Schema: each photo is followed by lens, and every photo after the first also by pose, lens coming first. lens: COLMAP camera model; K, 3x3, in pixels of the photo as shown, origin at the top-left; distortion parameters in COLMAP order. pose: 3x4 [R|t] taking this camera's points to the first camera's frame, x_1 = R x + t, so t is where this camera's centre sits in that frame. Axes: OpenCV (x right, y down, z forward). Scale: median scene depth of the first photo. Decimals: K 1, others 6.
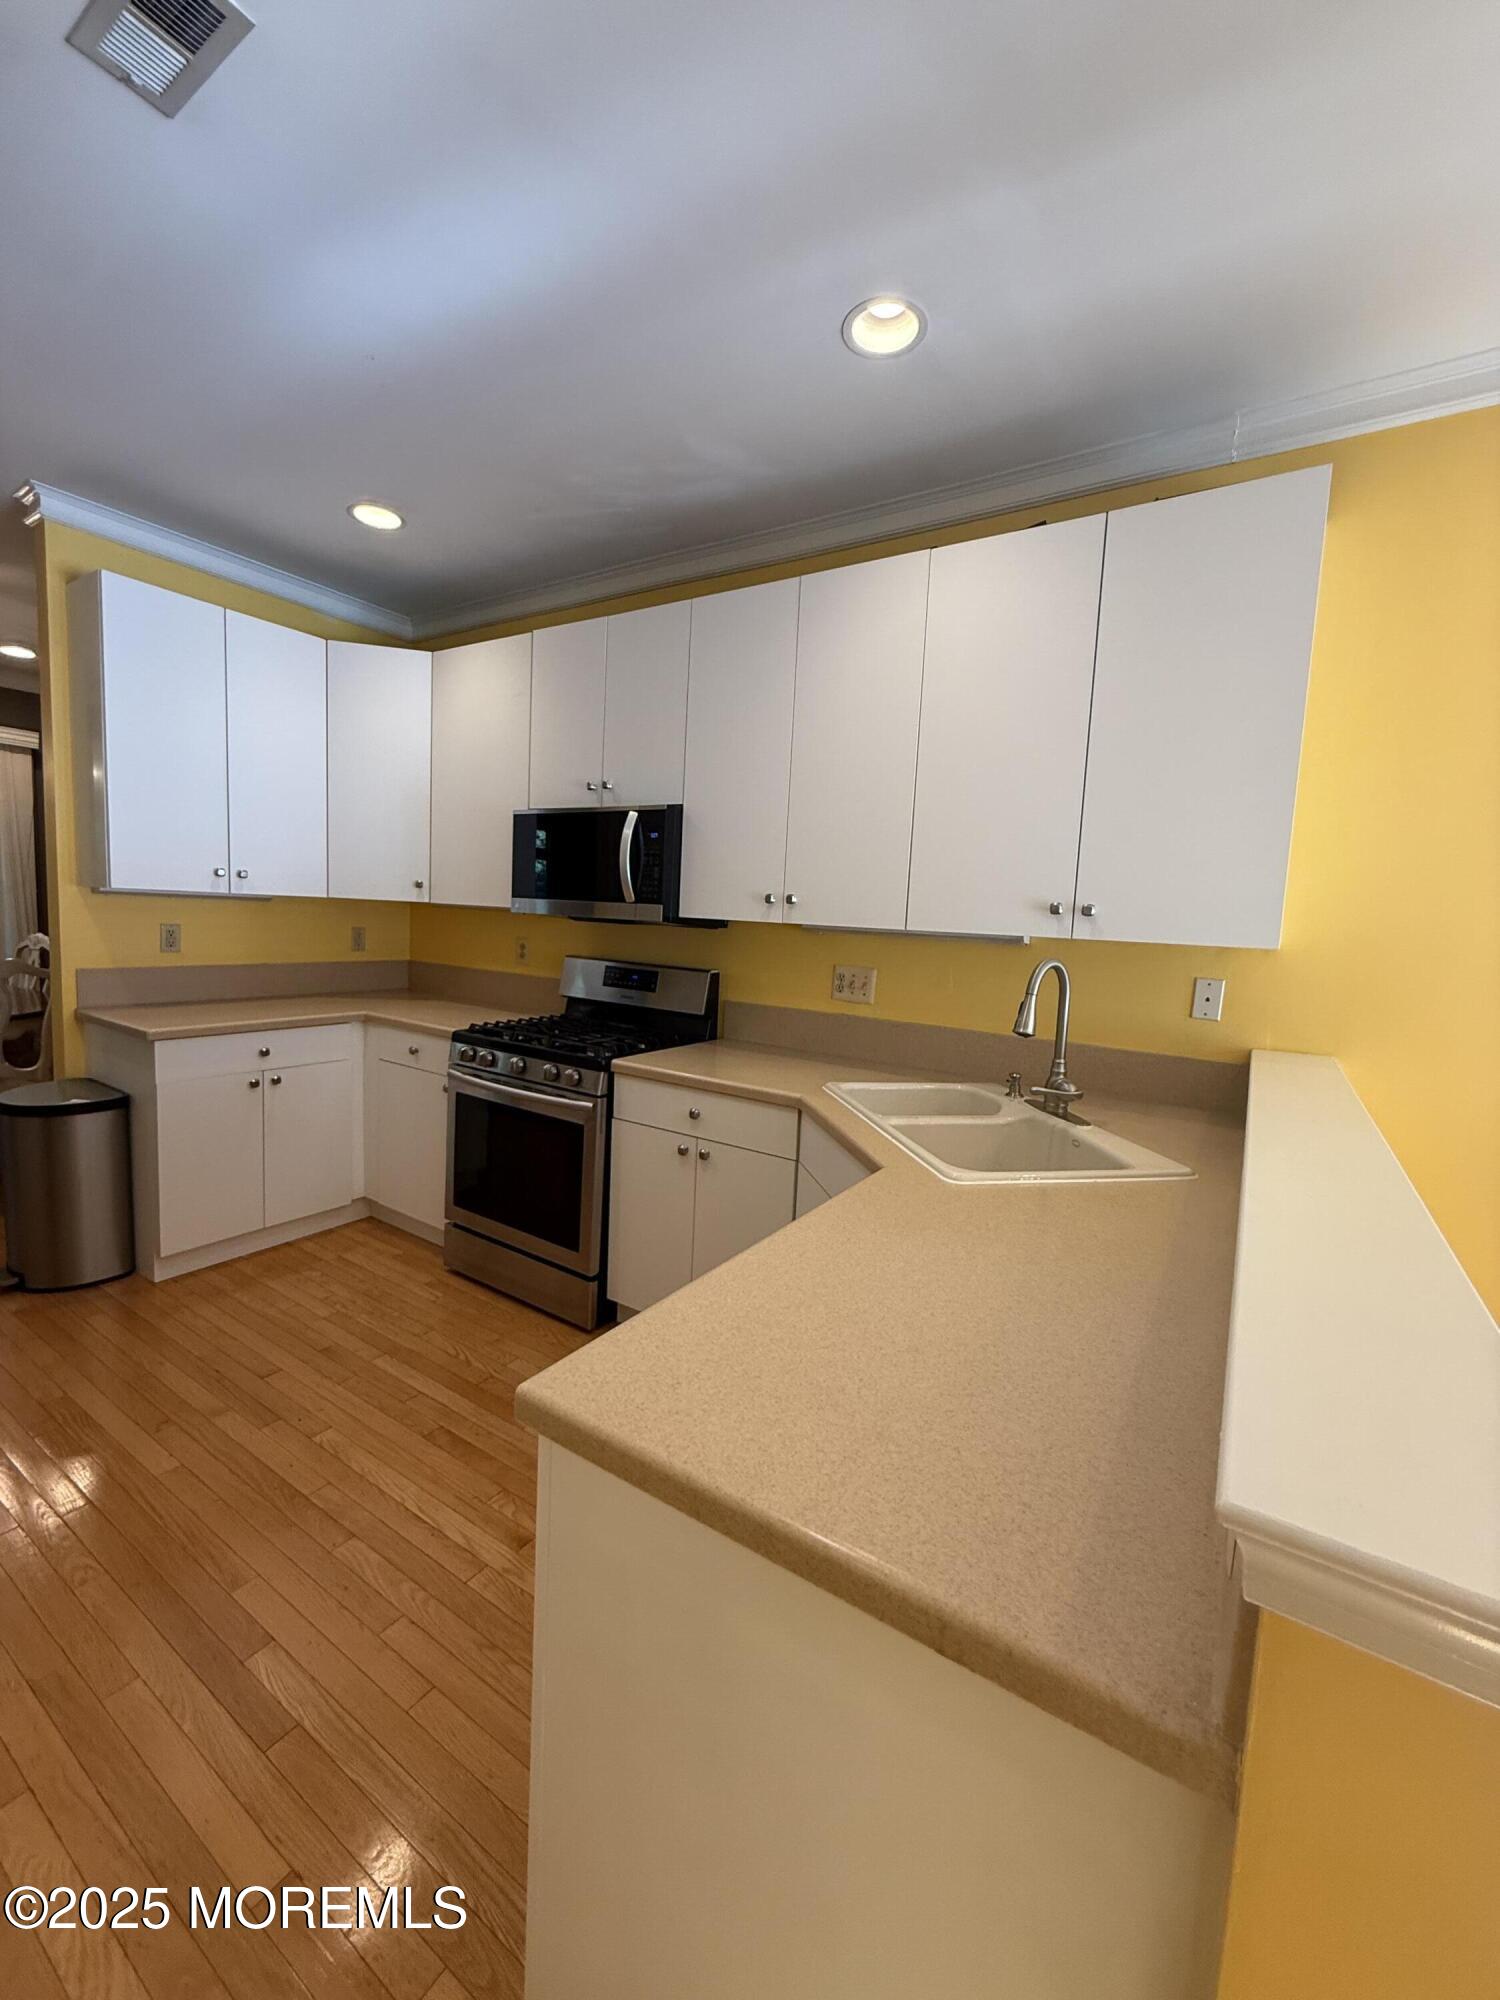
lens RADIAL K [[799.3, 0, 748.0], [0, 799.3, 994.0], [0, 0, 1]] dist [0.002558, -0.000926]
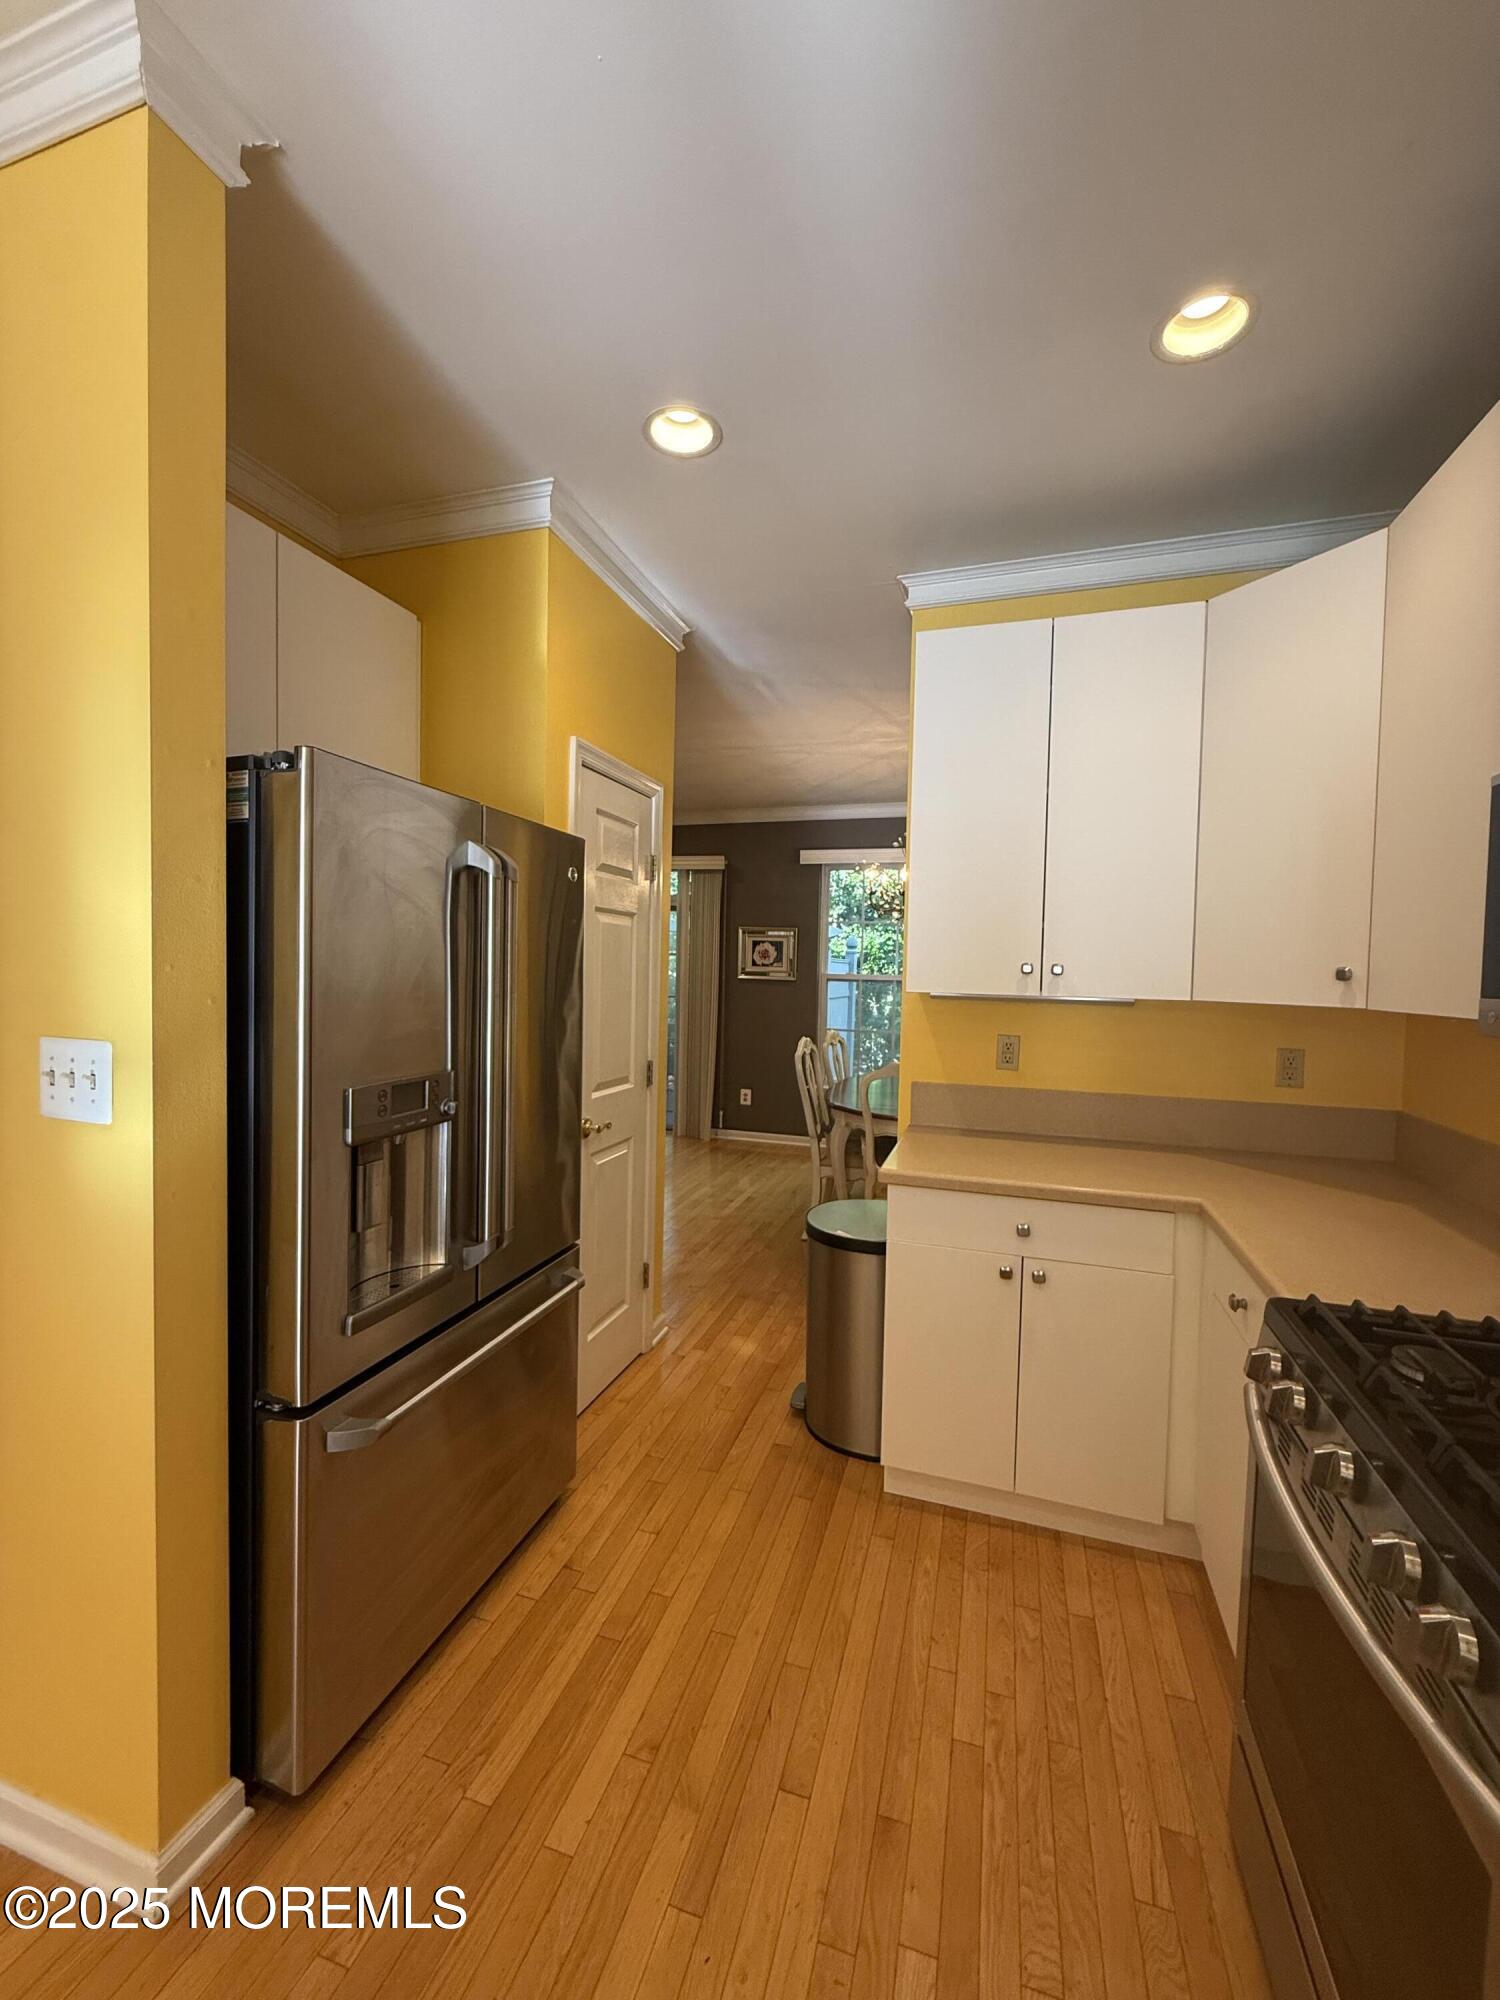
lens RADIAL K [[799.3, 0, 752.0], [0, 799.3, 1002.1], [0, 0, 1]] dist [0.002558, -0.000926]
pose [[0.267265, -0.007174, -0.963596, -0.015893], [-0.104310, 0.993881, -0.036331, -0.070812], [0.957961, 0.110222, 0.264882, 0.584934]]
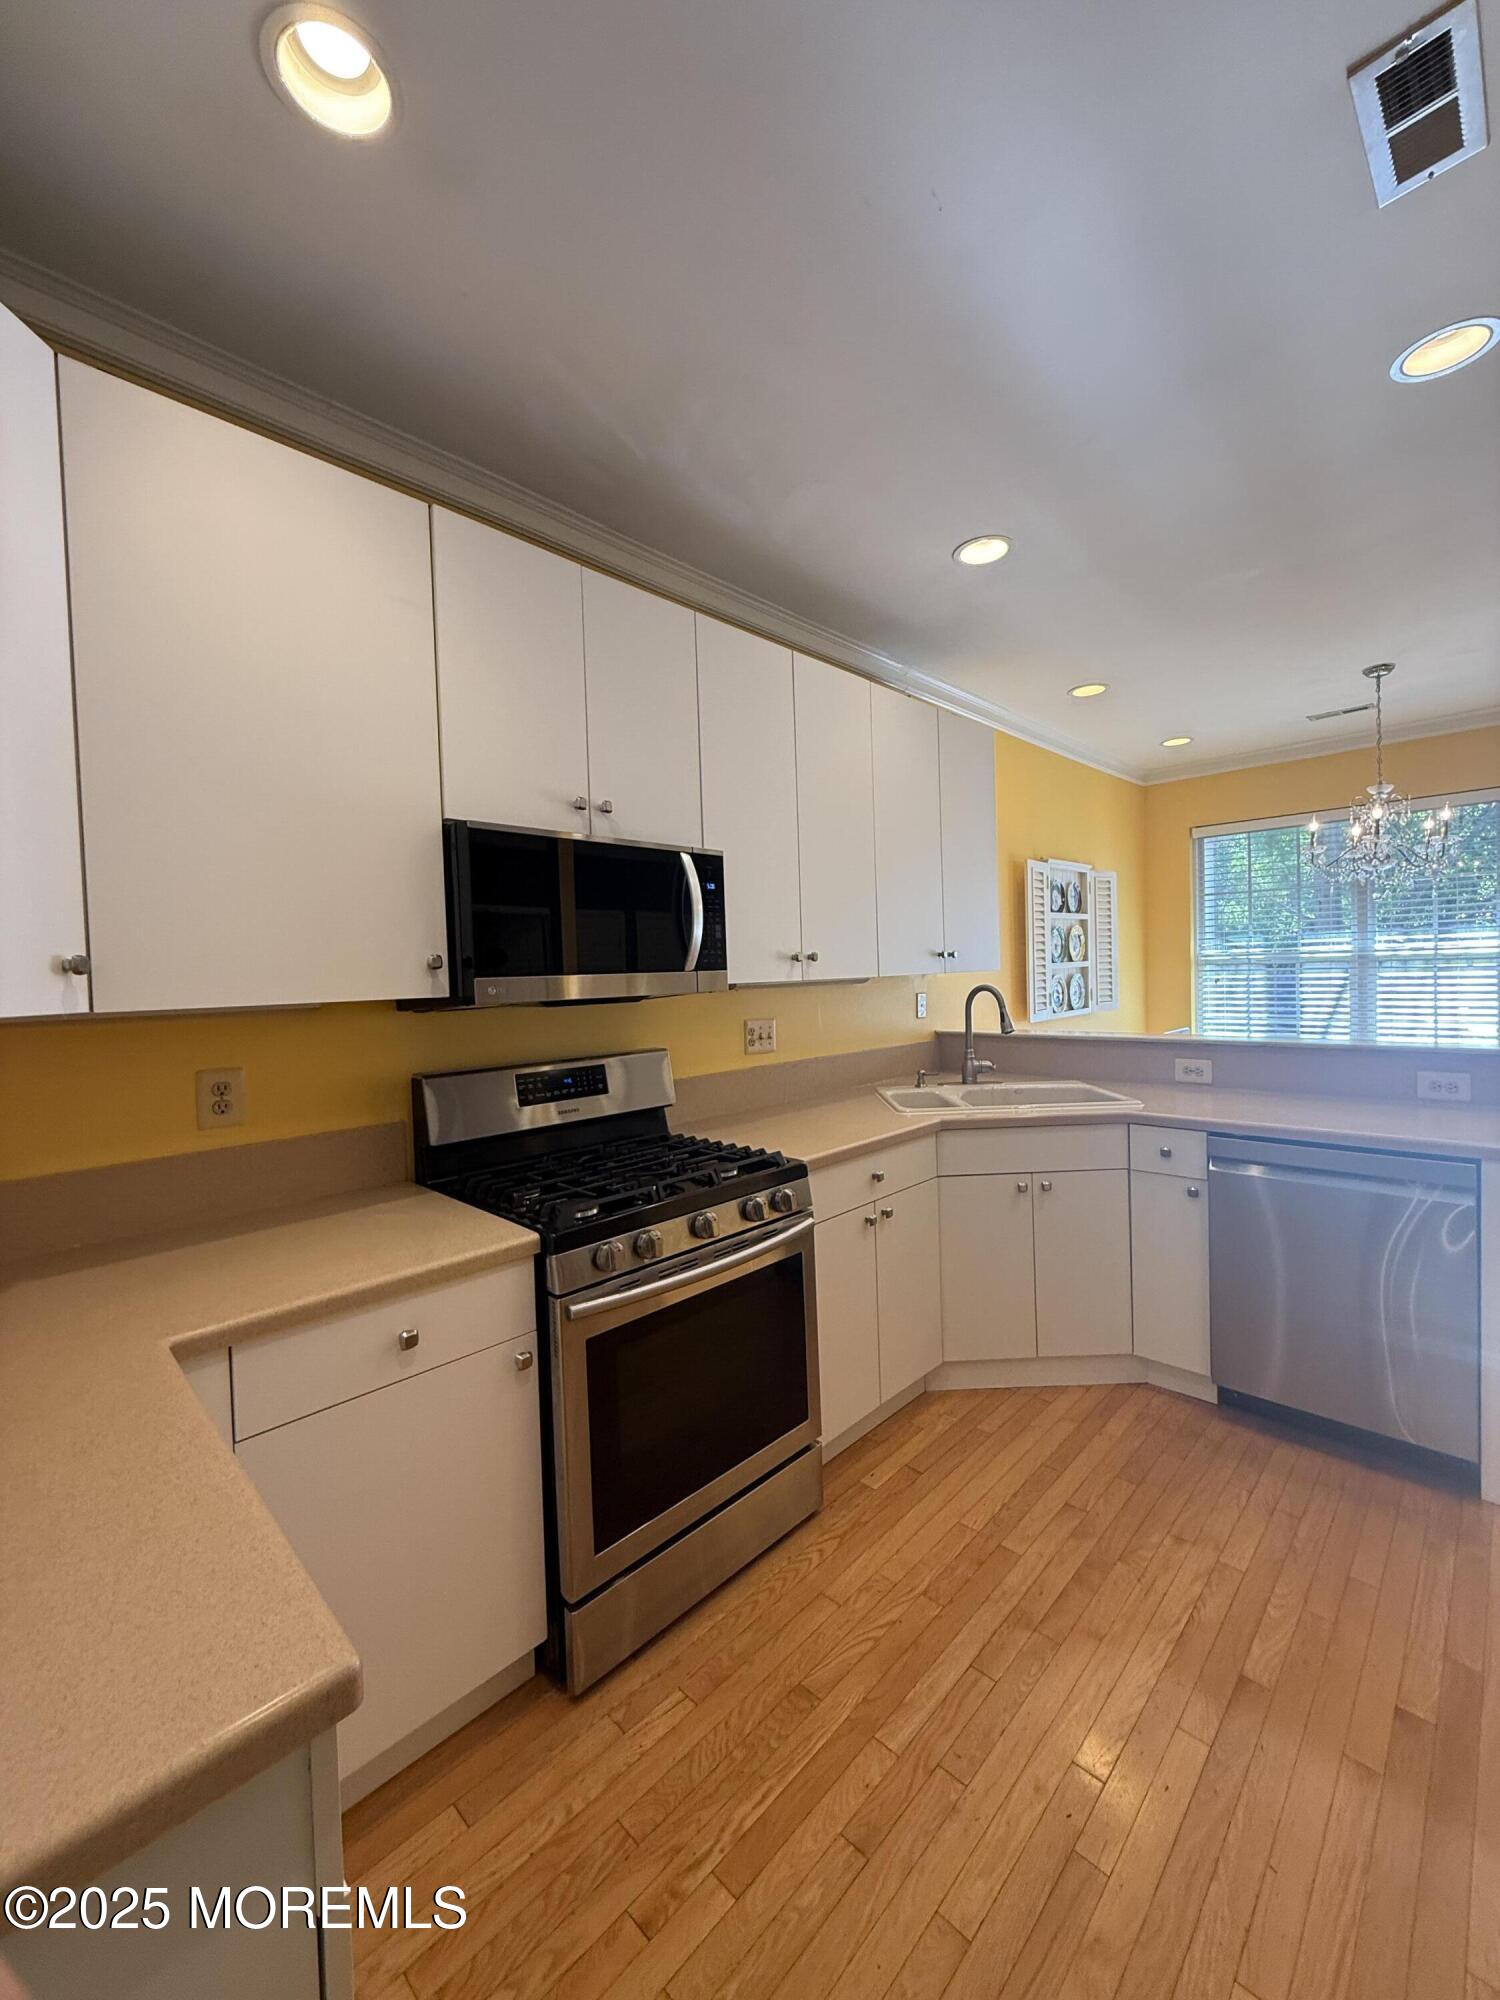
lens RADIAL K [[799.3, 0, 747.9], [0, 799.3, 994.6], [0, 0, 1]] dist [0.002558, -0.000926]
pose [[0.193482, -0.083340, 0.977558, -0.835000], [0.141325, 0.988362, 0.056289, -0.119368], [-0.970872, 0.127262, 0.203008, 0.744569]]
